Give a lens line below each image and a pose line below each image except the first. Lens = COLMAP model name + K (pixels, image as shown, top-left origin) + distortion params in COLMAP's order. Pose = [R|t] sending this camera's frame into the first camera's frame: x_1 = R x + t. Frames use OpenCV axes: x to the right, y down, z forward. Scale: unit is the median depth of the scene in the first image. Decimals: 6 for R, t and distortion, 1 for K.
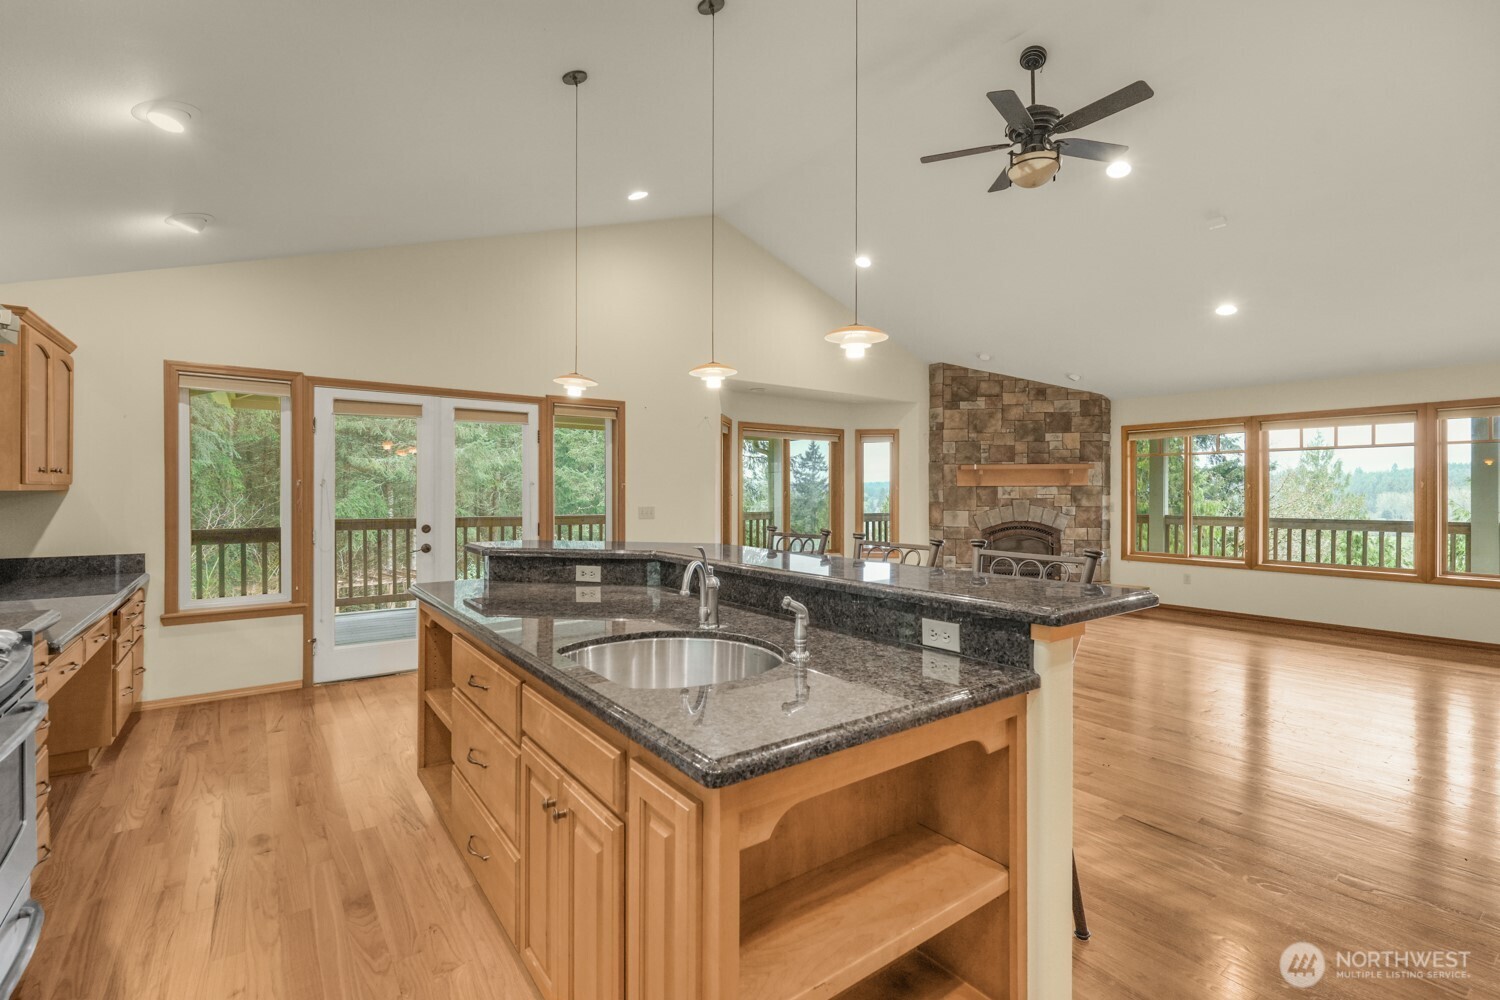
lens RADIAL K [[666.2, 0, 750.7], [0, 666.2, 494.1], [0, 0, 1]] dist [0.002773, 0.000918]
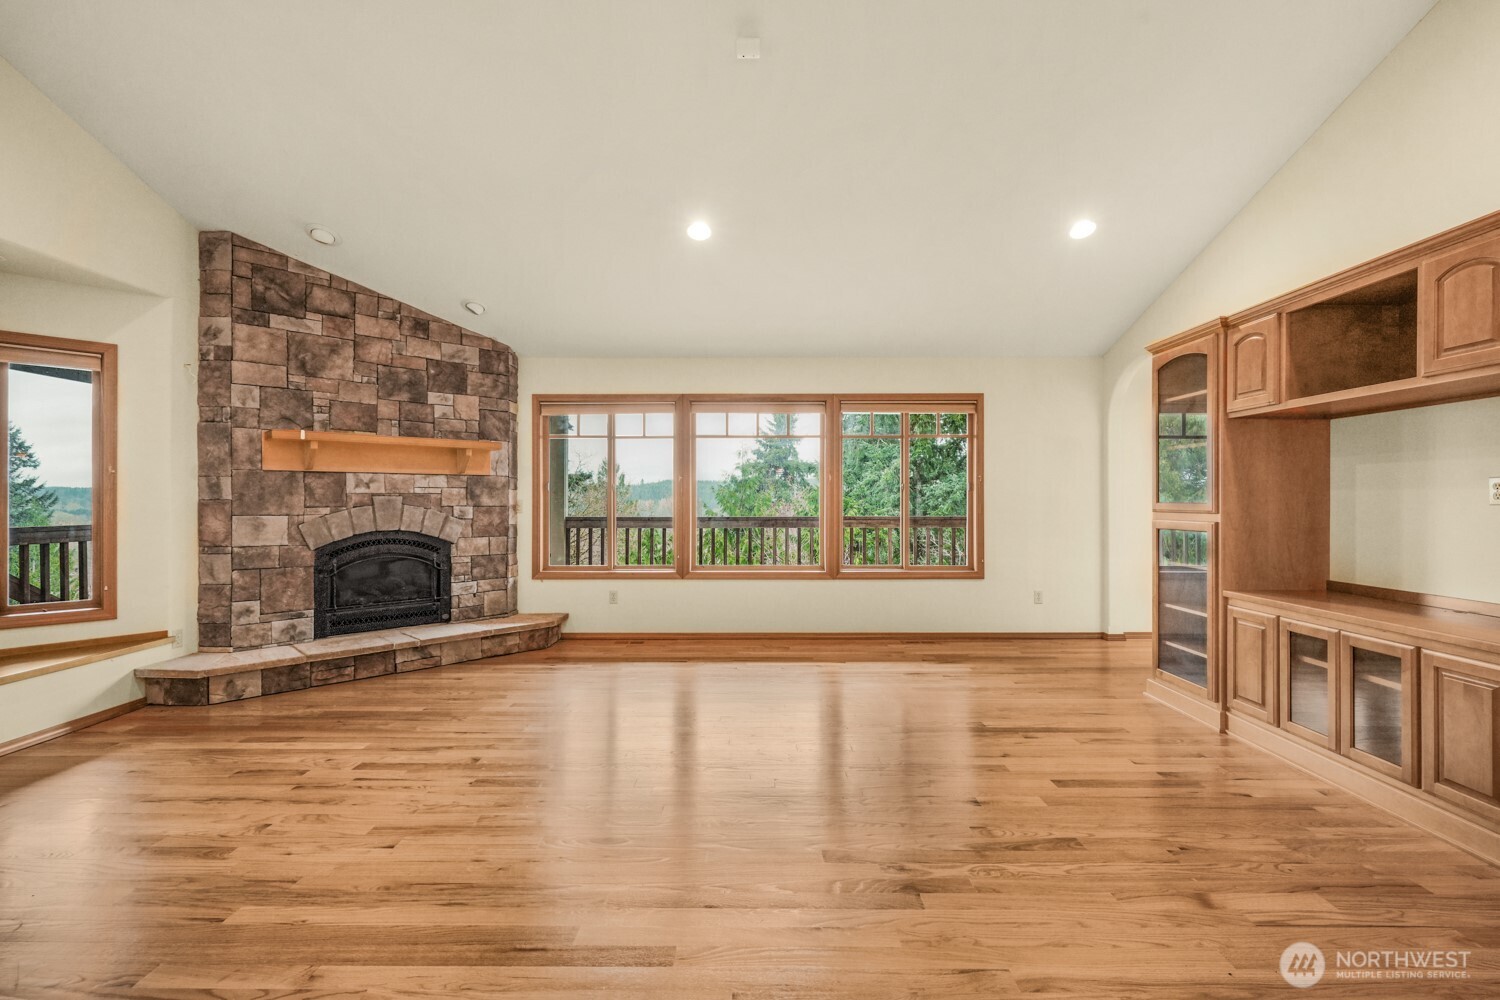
lens RADIAL K [[666.2, 0, 748.9], [0, 666.2, 497.2], [0, 0, 1]] dist [0.002773, 0.000918]
pose [[0.602390, 0.003536, 0.798194, 0.118975], [0.002489, 0.999977, -0.006308, 0.014582], [-0.798198, 0.005787, 0.602367, 0.372907]]
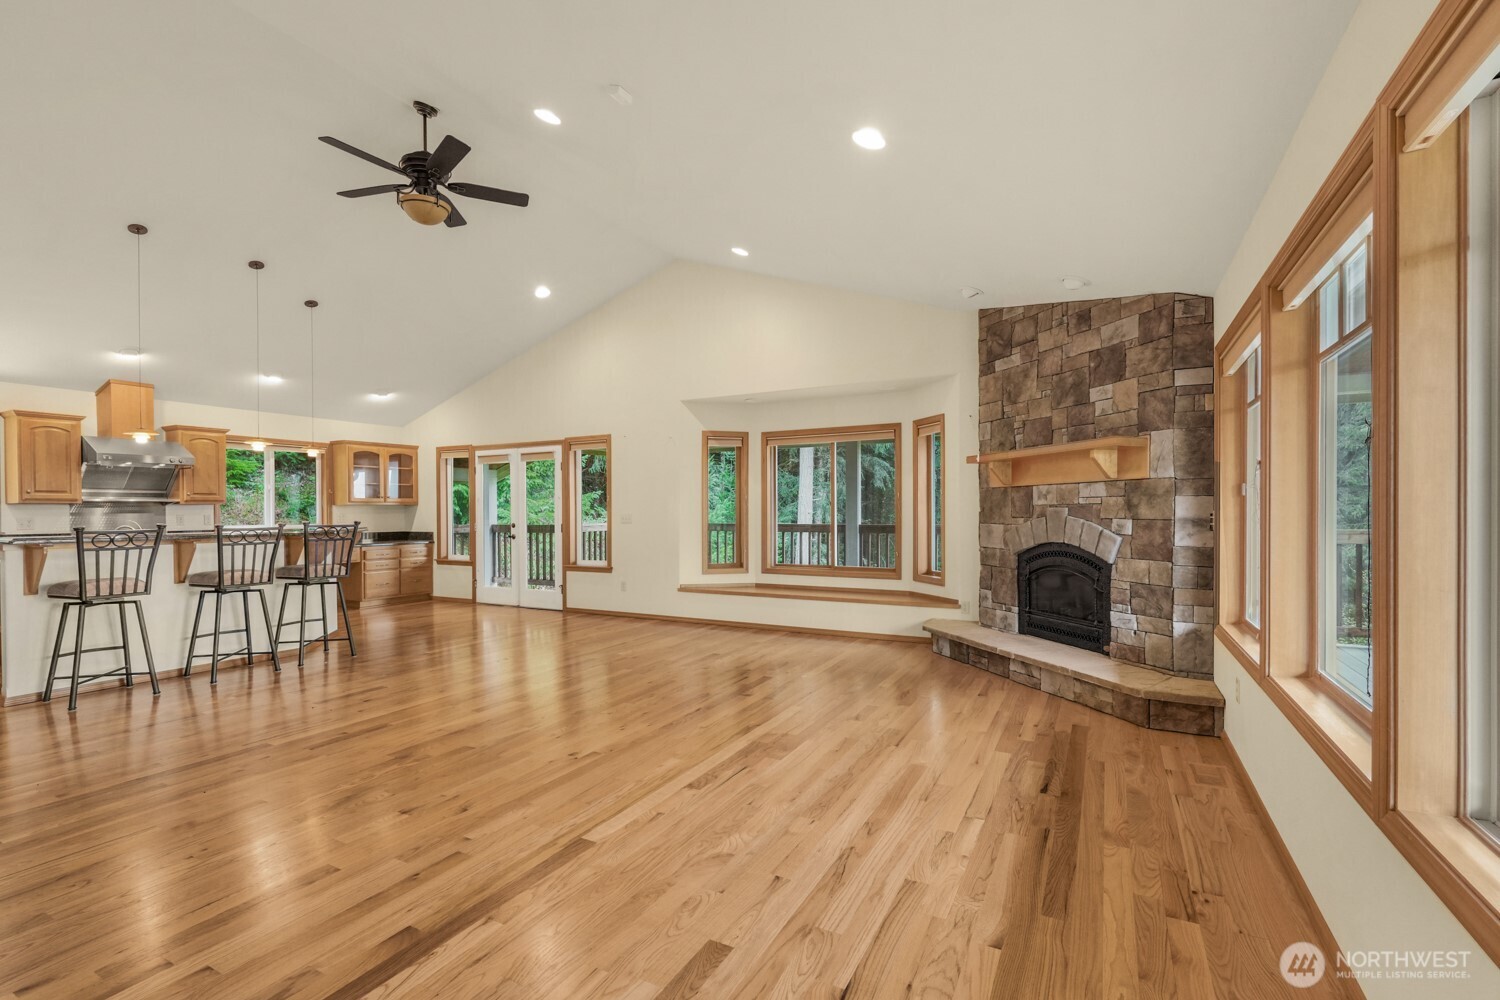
lens RADIAL K [[666.2, 0, 746.9], [0, 666.2, 513.0], [0, 0, 1]] dist [0.002773, 0.000918]
pose [[0.432039, 0.000067, -0.901855, 0.826897], [0.003682, 0.999992, 0.001838, 0.011817], [0.901847, -0.004115, 0.432035, 0.495437]]
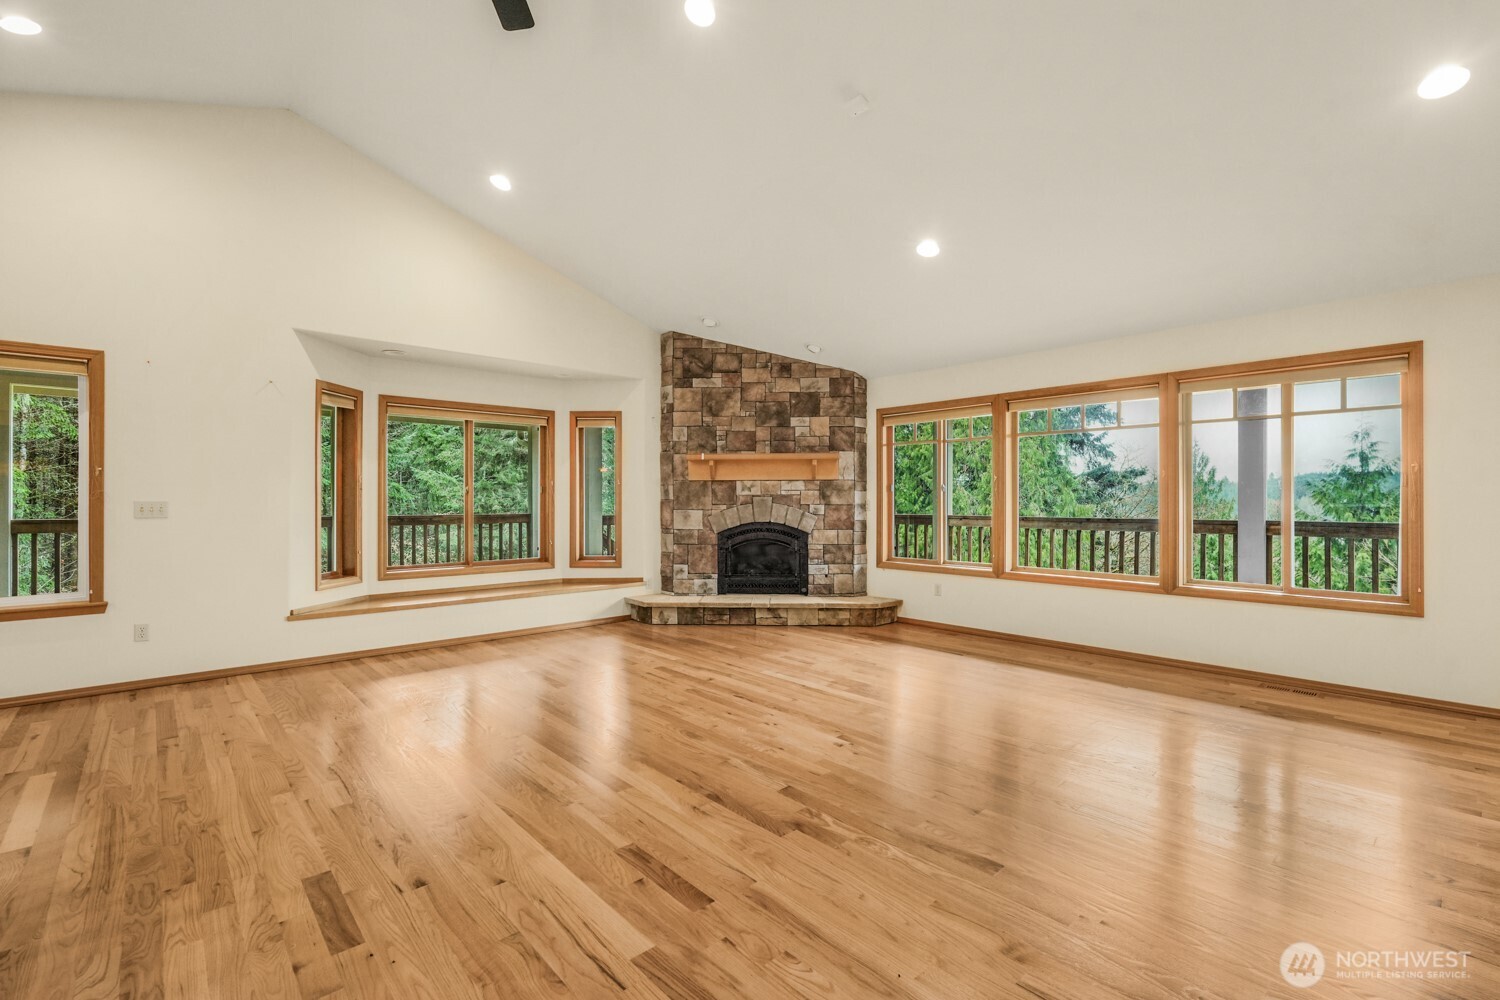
lens RADIAL K [[666.2, 0, 748.0], [0, 666.2, 497.3], [0, 0, 1]] dist [0.002773, 0.000918]
pose [[0.995527, -0.000300, 0.094477, 0.310444], [0.000975, 0.999974, -0.007103, 0.015282], [-0.094473, 0.007163, 0.995502, 0.173318]]
